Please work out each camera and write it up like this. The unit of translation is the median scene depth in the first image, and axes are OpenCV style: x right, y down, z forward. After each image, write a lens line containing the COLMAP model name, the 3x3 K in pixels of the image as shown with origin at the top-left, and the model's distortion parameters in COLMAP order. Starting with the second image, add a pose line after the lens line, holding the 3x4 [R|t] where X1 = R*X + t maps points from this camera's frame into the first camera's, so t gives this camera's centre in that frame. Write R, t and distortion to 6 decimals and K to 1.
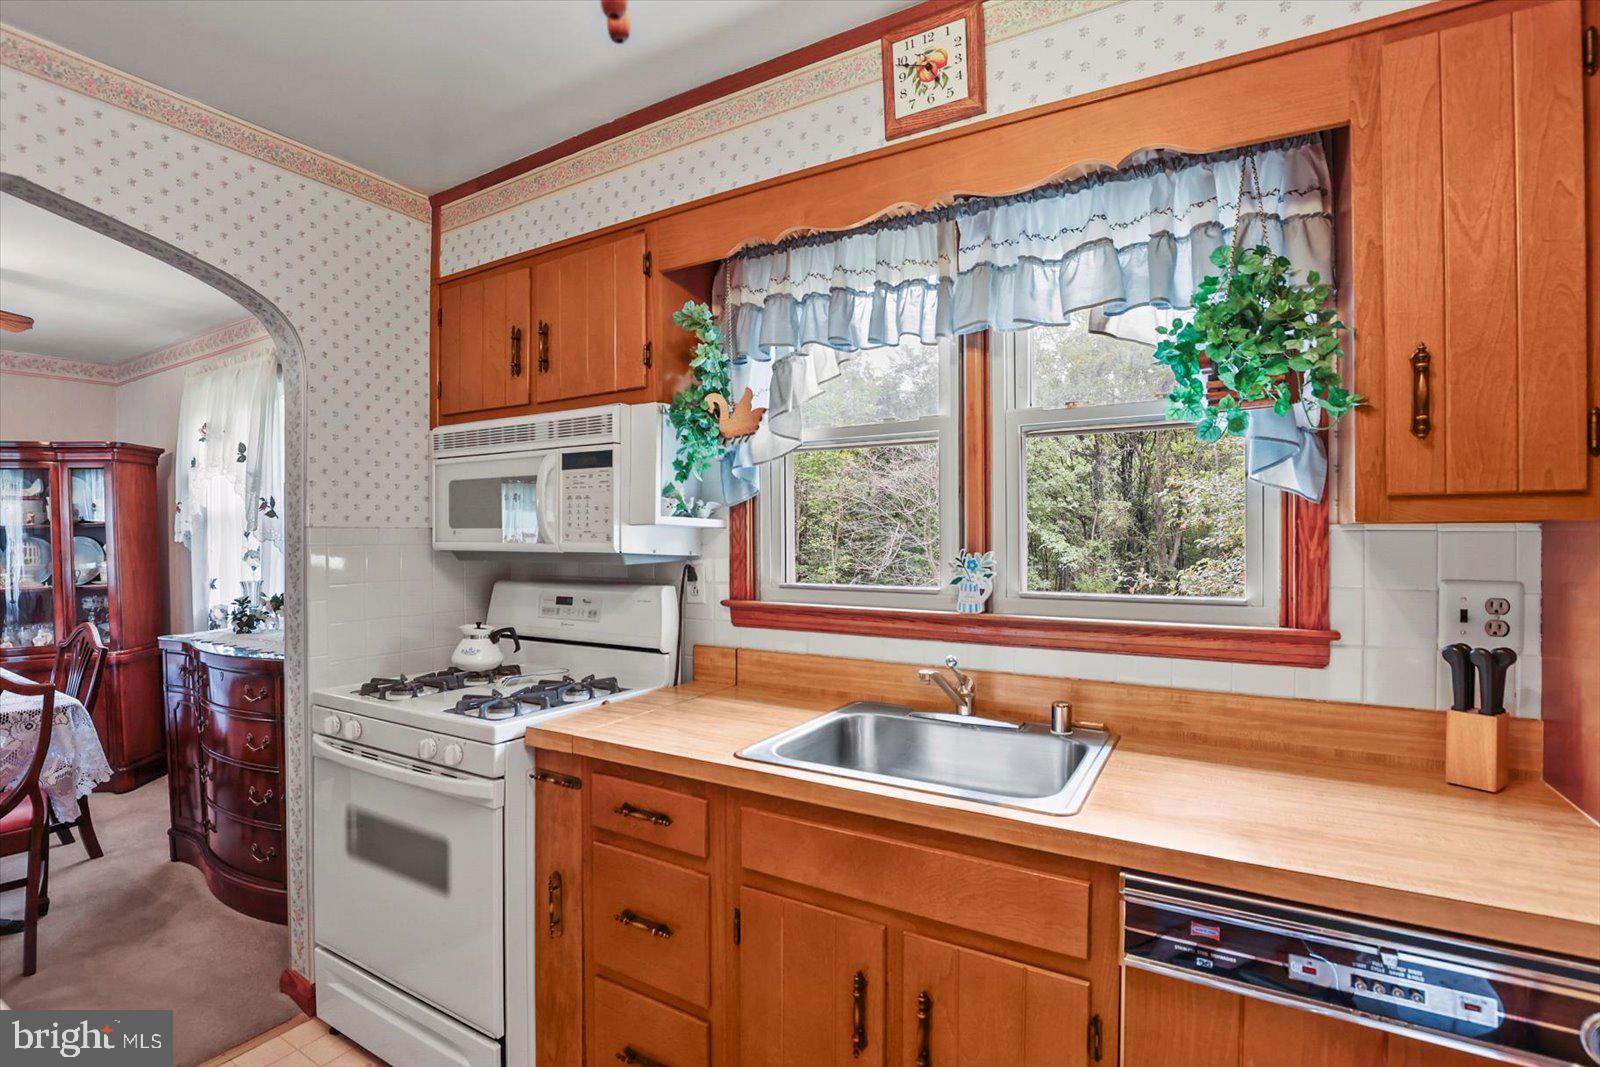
lens RADIAL K [[746.7, 0, 767.2], [0, 746.7, 534.0], [0, 0, 1]] dist [-0.018953, -0.000286]
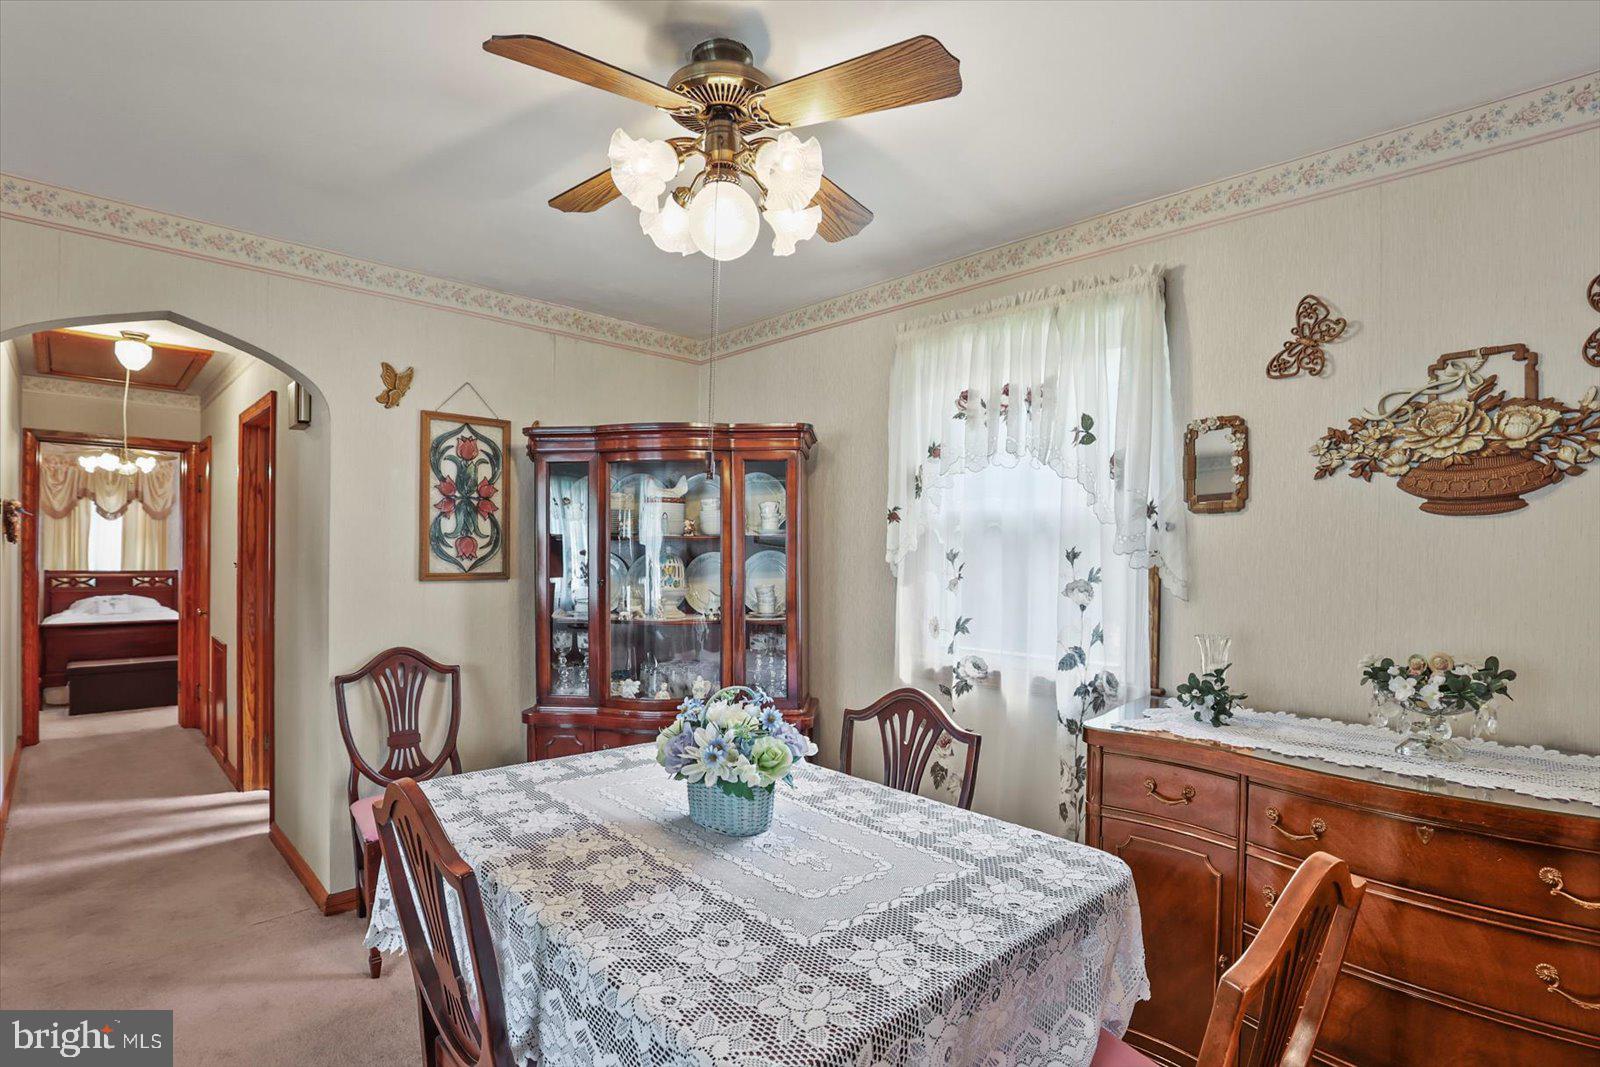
lens RADIAL K [[766.2, 0, 821.6], [0, 766.2, 571.1], [0, 0, 1]] dist [-0.035724, -0.000095]
pose [[0.974484, 0.023362, -0.223236, -0.755235], [-0.018632, 0.999556, 0.023271, 0.001836], [0.223680, -0.018518, 0.974487, 0.288708]]
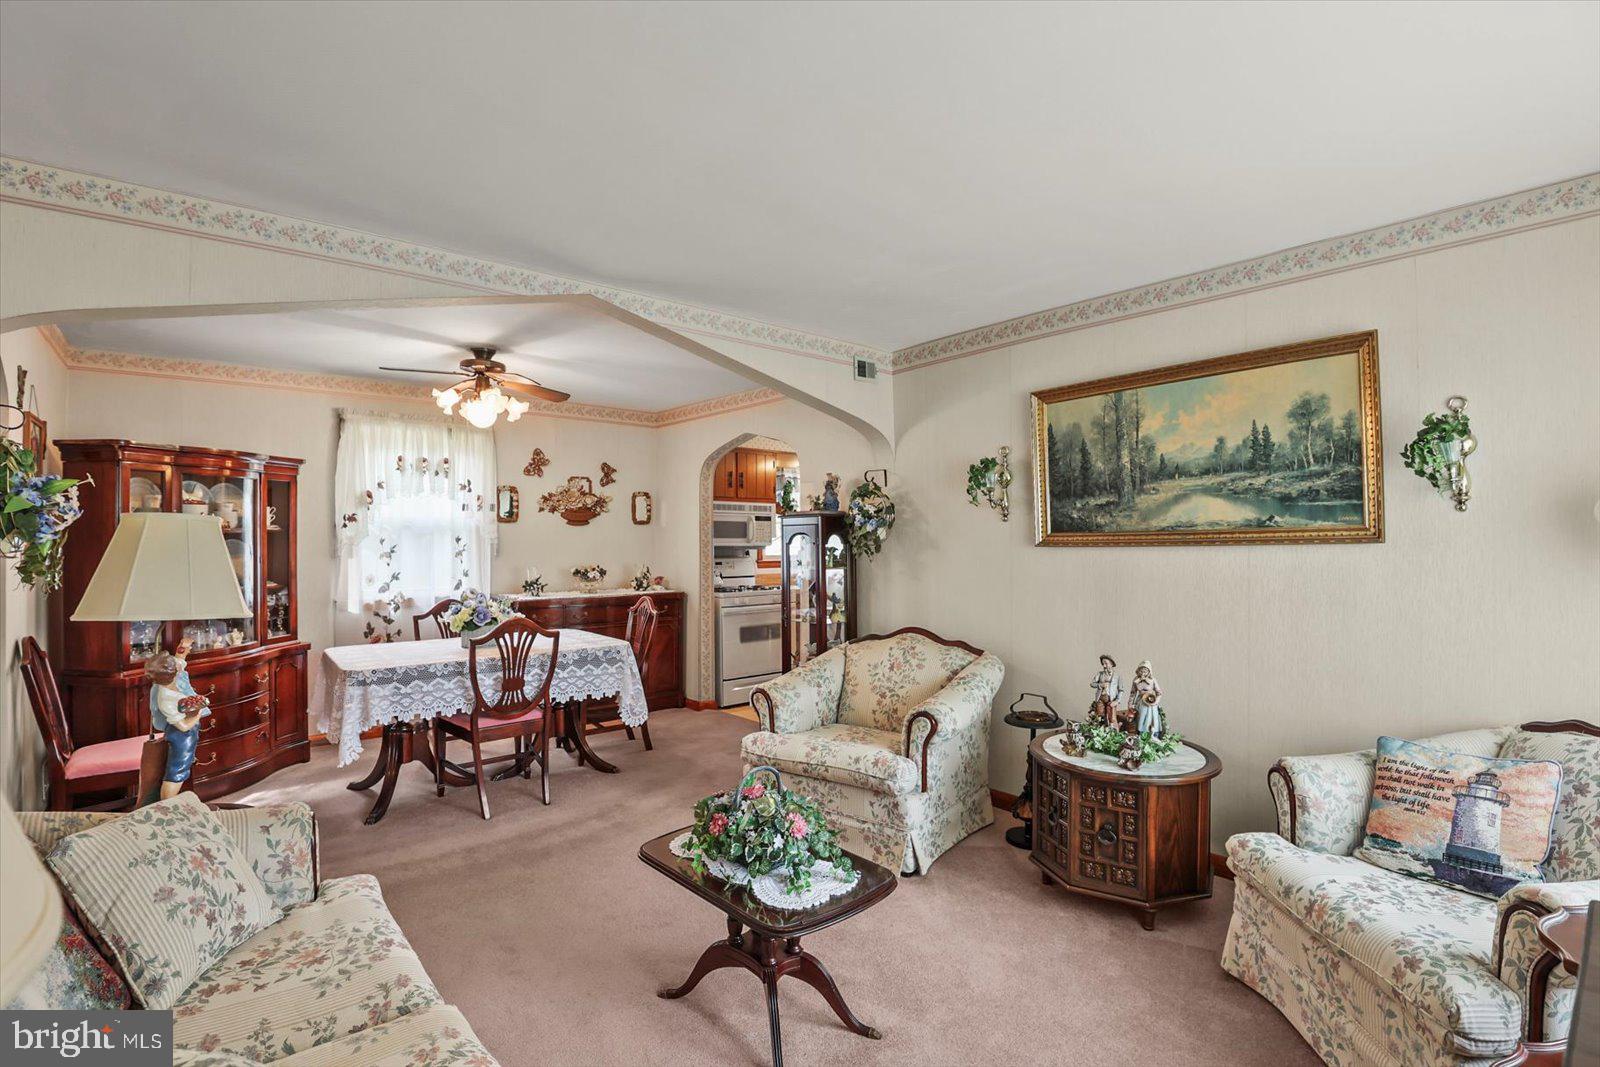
lens RADIAL K [[746.7, 0, 767.2], [0, 746.7, 534.0], [0, 0, 1]] dist [-0.018953, -0.000286]
pose [[0.320109, 0.013413, 0.947286, -1.857896], [0.001019, 0.999894, -0.014502, 0.010230], [-0.947380, 0.005608, 0.320062, -0.050719]]
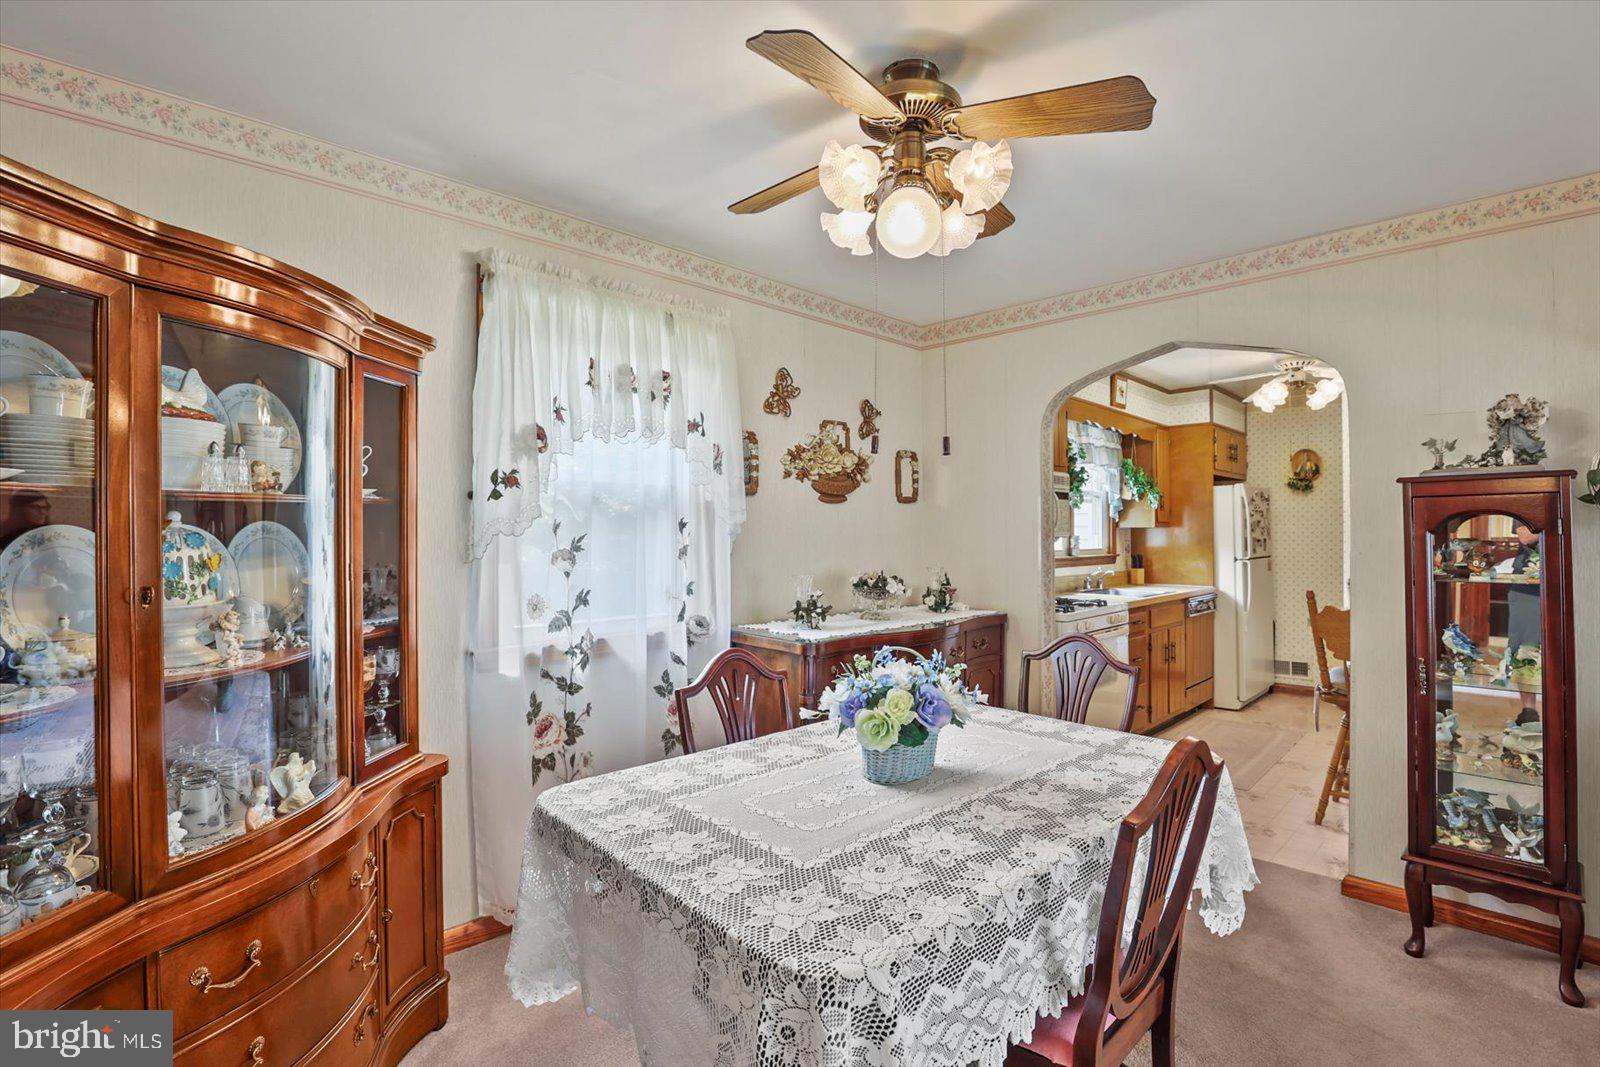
lens RADIAL K [[751.7, 0, 795.5], [0, 751.7, 518.2], [0, 0, 1]] dist [-0.027529, 0.000264]
pose [[0.233869, 0.024236, 0.971966, -1.410286], [0.003540, 0.999661, -0.025778, 0.012816], [-0.972262, 0.009469, 0.233704, 0.678661]]
